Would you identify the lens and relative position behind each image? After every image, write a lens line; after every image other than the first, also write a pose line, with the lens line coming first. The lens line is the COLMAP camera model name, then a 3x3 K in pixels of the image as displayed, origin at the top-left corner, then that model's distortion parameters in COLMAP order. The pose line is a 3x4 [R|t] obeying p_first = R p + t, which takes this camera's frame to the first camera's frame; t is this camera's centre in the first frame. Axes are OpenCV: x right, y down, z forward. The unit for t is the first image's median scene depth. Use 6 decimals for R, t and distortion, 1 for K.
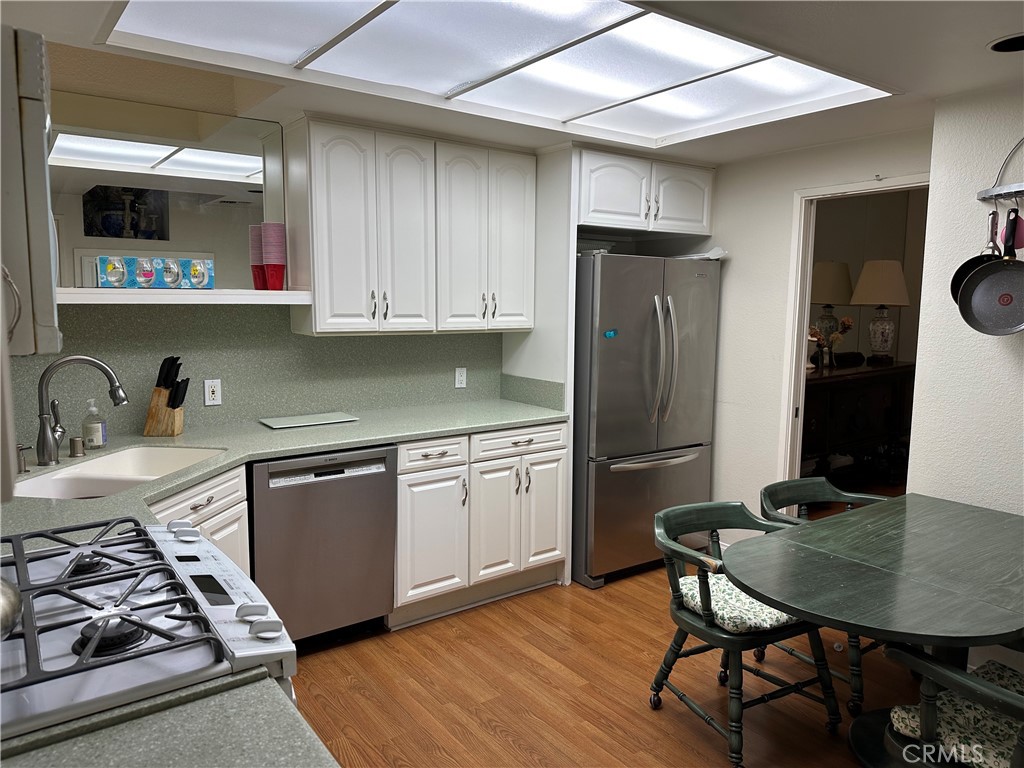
lens RADIAL K [[715.3, 0, 496.1], [0, 715.3, 405.2], [0, 0, 1]] dist [0.045230, -0.038012]
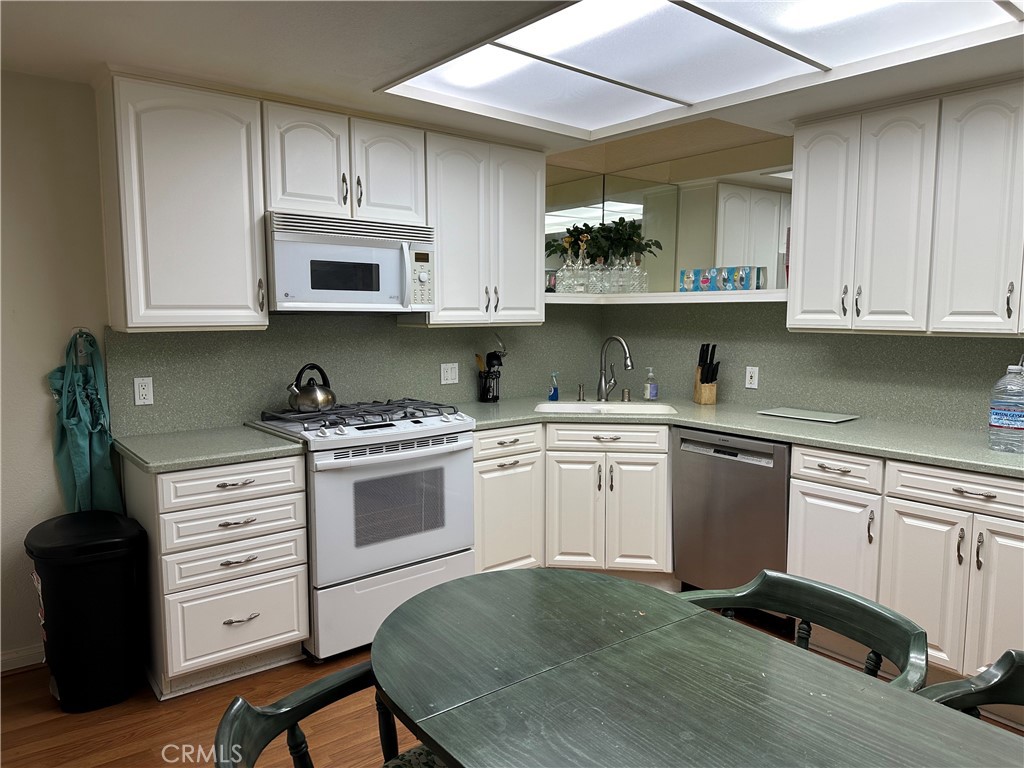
lens RADIAL K [[715.3, 0, 511.4], [0, 715.3, 382.4], [0, 0, 1]] dist [0.045230, -0.038012]
pose [[0.052901, 0.094145, -0.994152, 0.759211], [-0.148611, 0.985202, 0.085389, -0.051999], [0.987480, 0.143225, 0.066110, 0.536099]]
